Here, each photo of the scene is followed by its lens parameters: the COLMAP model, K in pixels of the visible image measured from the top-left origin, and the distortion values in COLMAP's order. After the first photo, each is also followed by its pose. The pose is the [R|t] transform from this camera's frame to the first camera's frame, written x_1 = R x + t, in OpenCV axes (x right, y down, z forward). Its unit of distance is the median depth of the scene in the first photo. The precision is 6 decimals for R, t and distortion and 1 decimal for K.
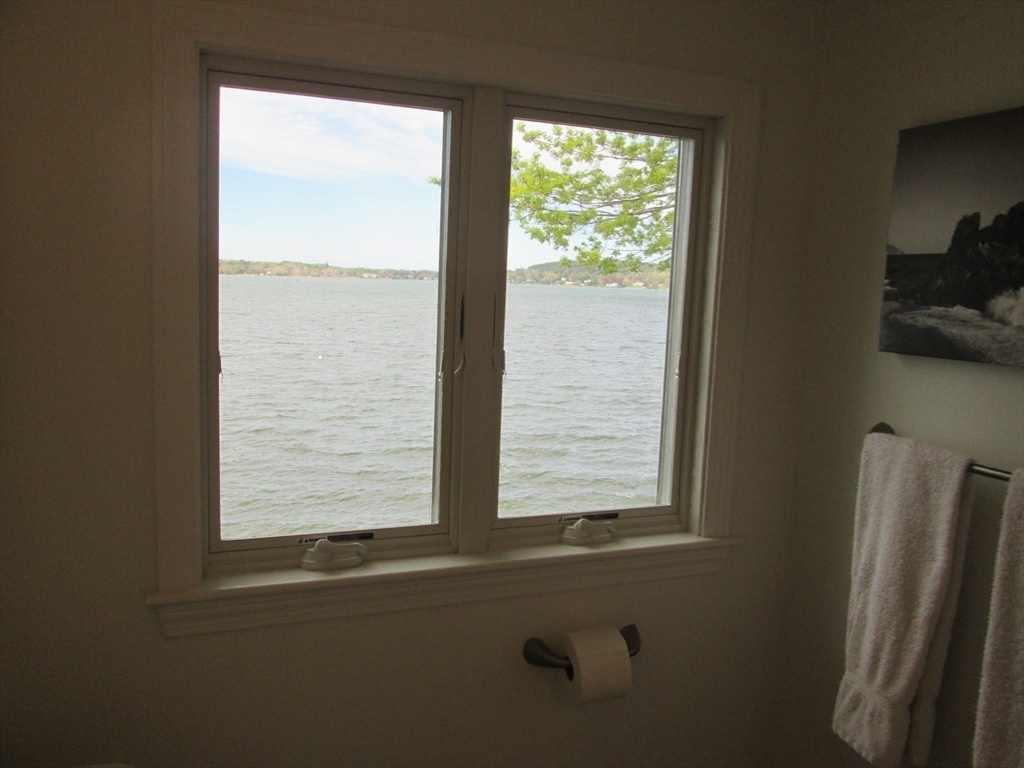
lens RADIAL K [[856.2, 0, 512.0], [0, 856.2, 384.0], [0, 0, 1]] dist [-0.041684, 0.008521]
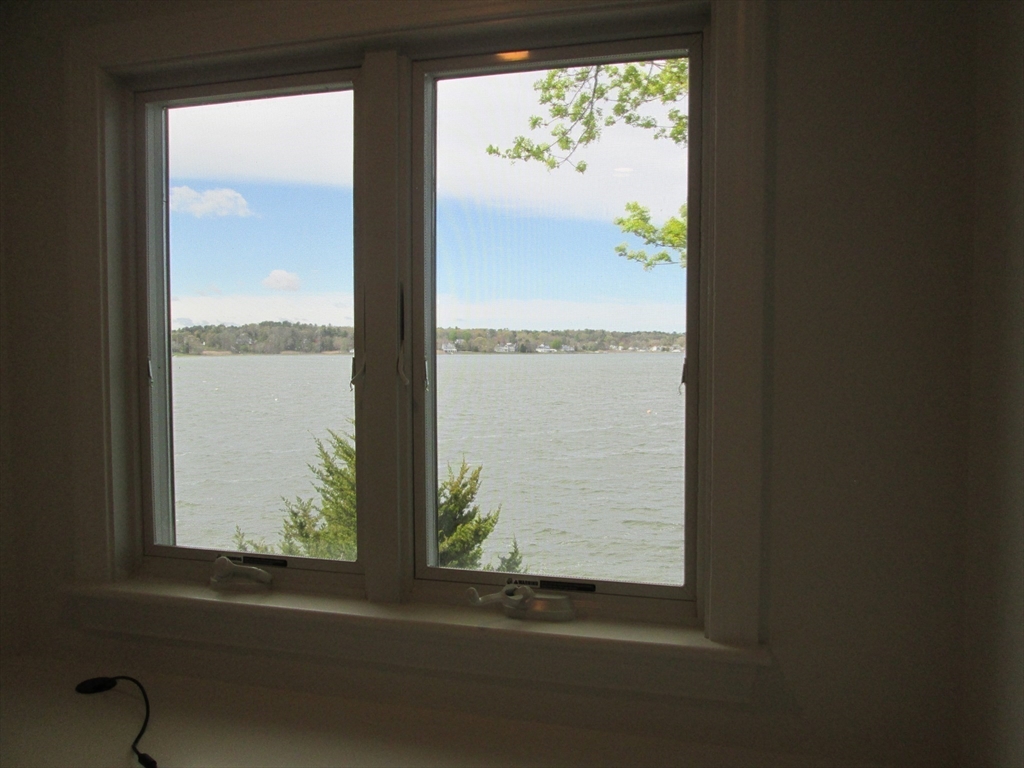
lens RADIAL K [[856.2, 0, 512.0], [0, 856.2, 384.0], [0, 0, 1]] dist [-0.041684, 0.008521]
pose [[0.769112, -0.003543, -0.639104, 0.554813], [-0.037340, 0.998027, -0.050468, 0.021306], [0.638022, 0.062680, 0.767463, 0.405985]]
